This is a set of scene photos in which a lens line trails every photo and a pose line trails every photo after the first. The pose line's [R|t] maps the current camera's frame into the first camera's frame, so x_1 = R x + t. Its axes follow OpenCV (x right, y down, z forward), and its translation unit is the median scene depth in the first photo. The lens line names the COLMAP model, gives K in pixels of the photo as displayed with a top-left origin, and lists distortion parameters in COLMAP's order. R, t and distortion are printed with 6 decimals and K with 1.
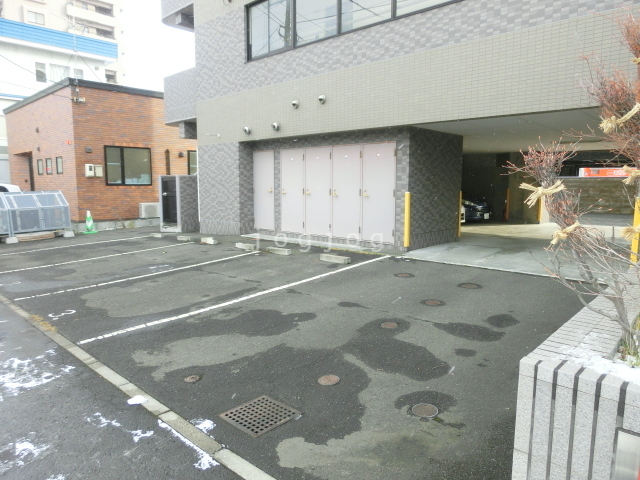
lens RADIAL K [[446.9, 0, 318.0], [0, 446.9, 240.9], [0, 0, 1]] dist [-0.033291, 0.004152]
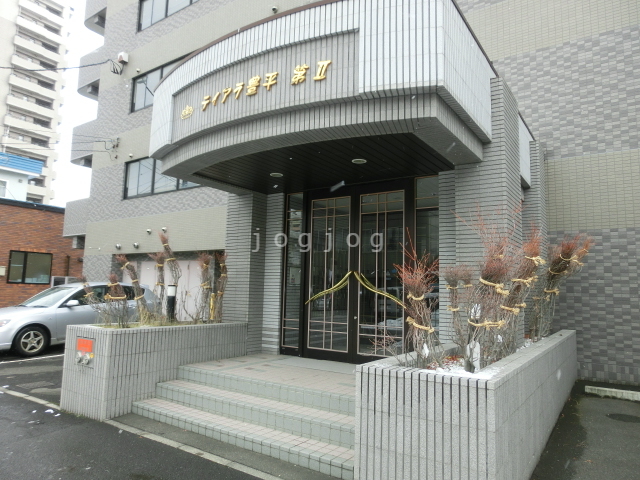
lens RADIAL K [[446.9, 0, 322.9], [0, 446.9, 239.6], [0, 0, 1]] dist [-0.033291, 0.004152]
pose [[0.987969, 0.043437, 0.148428, 0.239118], [-0.006464, 0.970506, -0.240990, 0.053815], [-0.154518, 0.237131, 0.959111, -0.385326]]
